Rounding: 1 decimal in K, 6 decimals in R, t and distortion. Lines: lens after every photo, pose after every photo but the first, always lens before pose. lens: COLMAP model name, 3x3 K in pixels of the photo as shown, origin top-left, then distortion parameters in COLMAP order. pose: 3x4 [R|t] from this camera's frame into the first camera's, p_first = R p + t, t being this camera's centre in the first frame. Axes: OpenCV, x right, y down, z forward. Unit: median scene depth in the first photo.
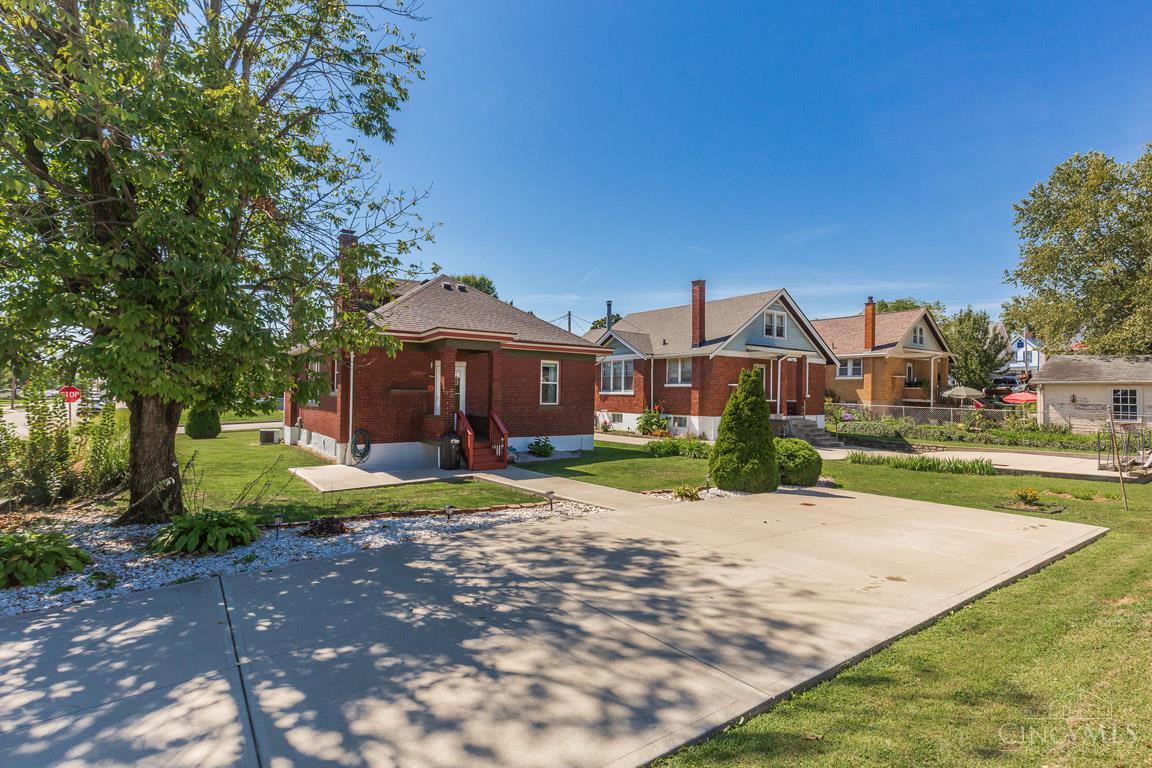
lens RADIAL K [[531.3, 0, 576.6], [0, 531.3, 389.0], [0, 0, 1]] dist [-0.022875, 0.001072]
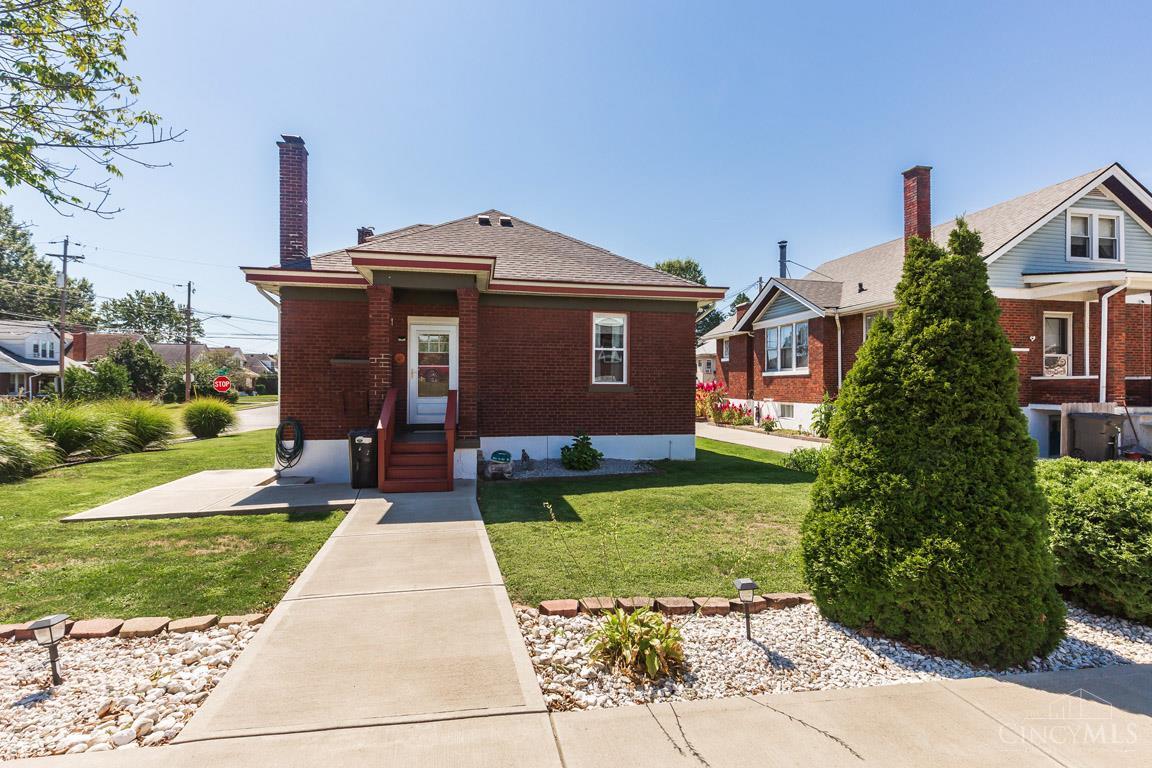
lens RADIAL K [[531.3, 0, 566.3], [0, 531.3, 386.9], [0, 0, 1]] dist [-0.022875, 0.001072]
pose [[0.897759, -0.012156, -0.440319, 0.140287], [0.013033, 0.999915, -0.001033, 0.025598], [0.440294, -0.004811, 0.897841, 0.333113]]
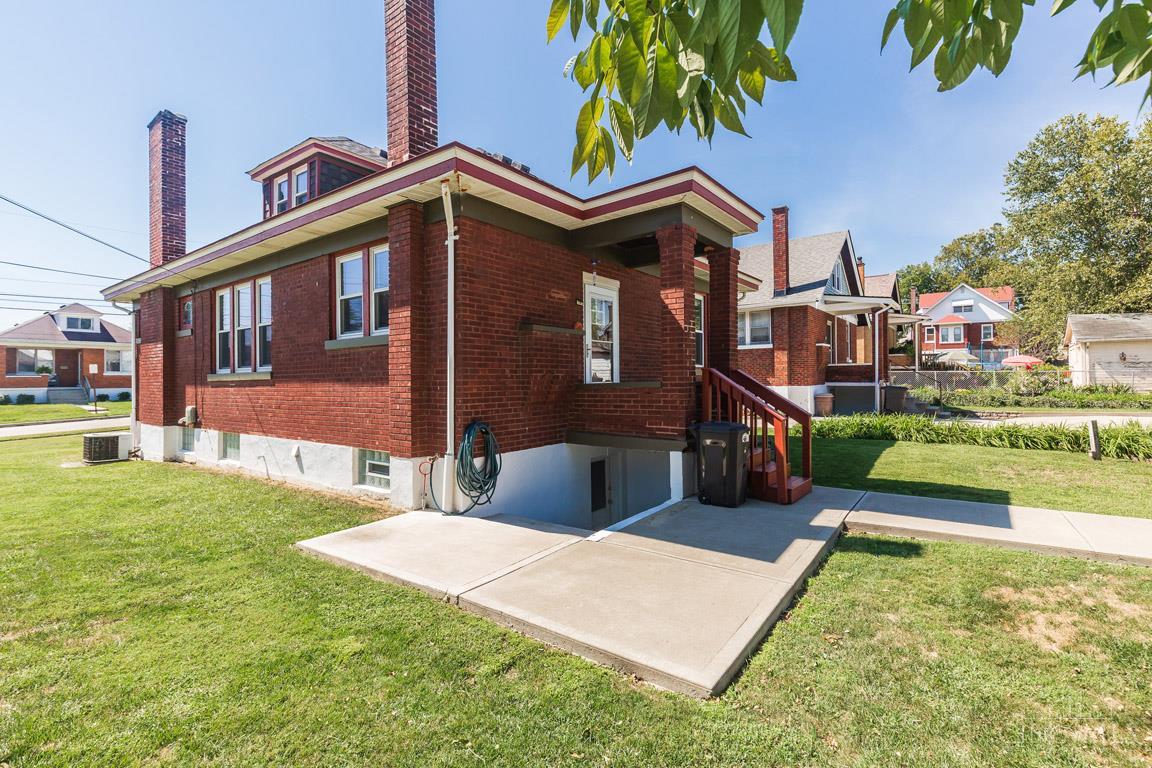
lens RADIAL K [[531.3, 0, 580.3], [0, 531.3, 378.8], [0, 0, 1]] dist [-0.022875, 0.001072]
pose [[0.956128, -0.023813, 0.291980, -0.277535], [0.021200, 0.999702, 0.012108, 0.025711], [-0.292181, -0.005387, 0.956348, 0.363962]]
